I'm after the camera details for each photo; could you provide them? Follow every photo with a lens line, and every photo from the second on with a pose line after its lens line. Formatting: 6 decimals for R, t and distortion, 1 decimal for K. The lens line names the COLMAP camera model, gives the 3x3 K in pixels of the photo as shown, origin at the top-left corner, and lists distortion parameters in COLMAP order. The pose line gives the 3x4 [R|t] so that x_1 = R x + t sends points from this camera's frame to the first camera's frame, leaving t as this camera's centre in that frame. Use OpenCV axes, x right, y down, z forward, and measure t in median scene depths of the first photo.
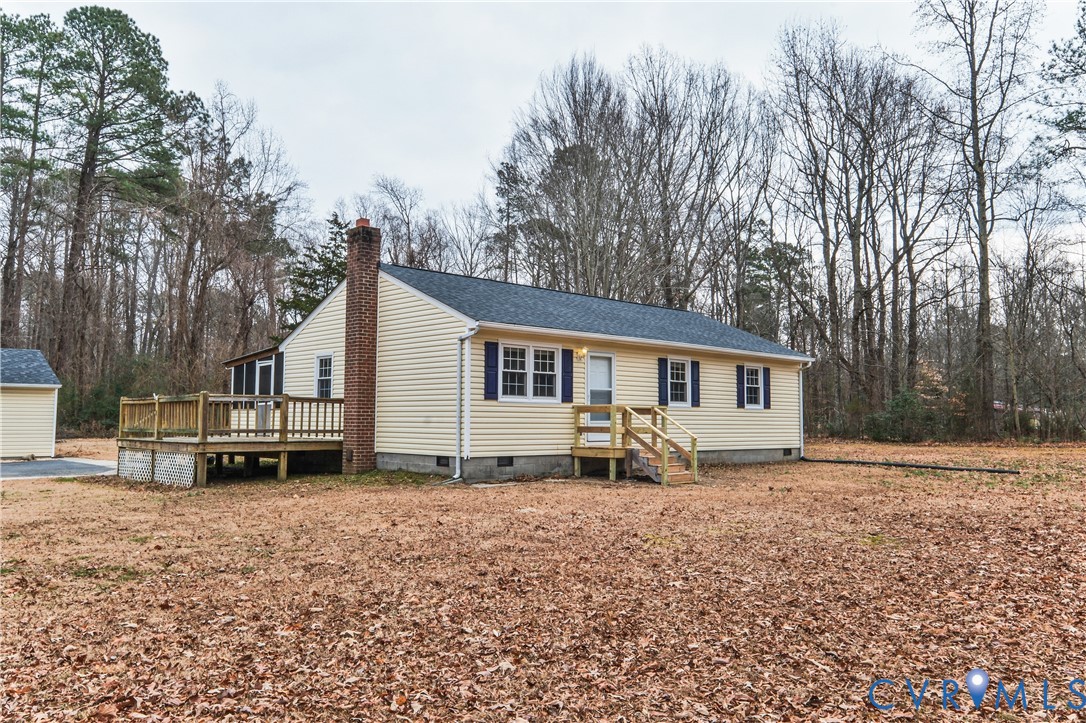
lens RADIAL K [[823.8, 0, 511.6], [0, 823.8, 360.4], [0, 0, 1]] dist [0.033086, 0.002265]
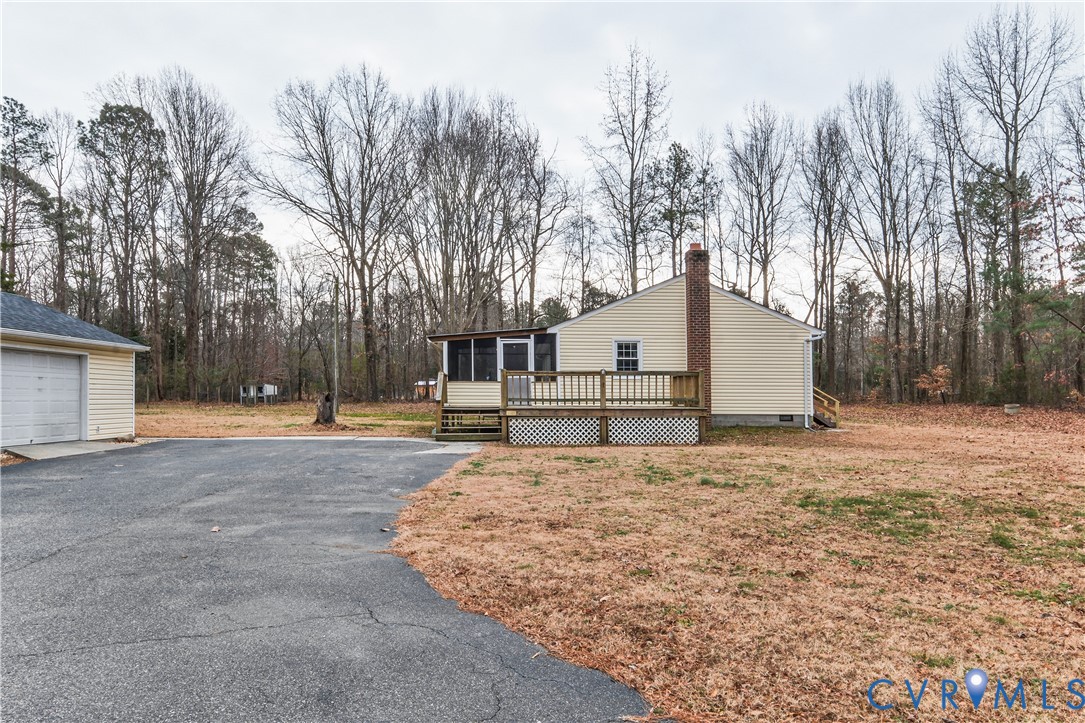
lens RADIAL K [[741.6, 0, 510.5], [0, 741.6, 362.9], [0, 0, 1]] dist [-0.000316, -0.000411]
pose [[0.693038, 0.027174, 0.720389, -1.049347], [-0.052416, 0.998544, 0.012760, 0.020679], [-0.718993, -0.046603, 0.693453, 0.298619]]
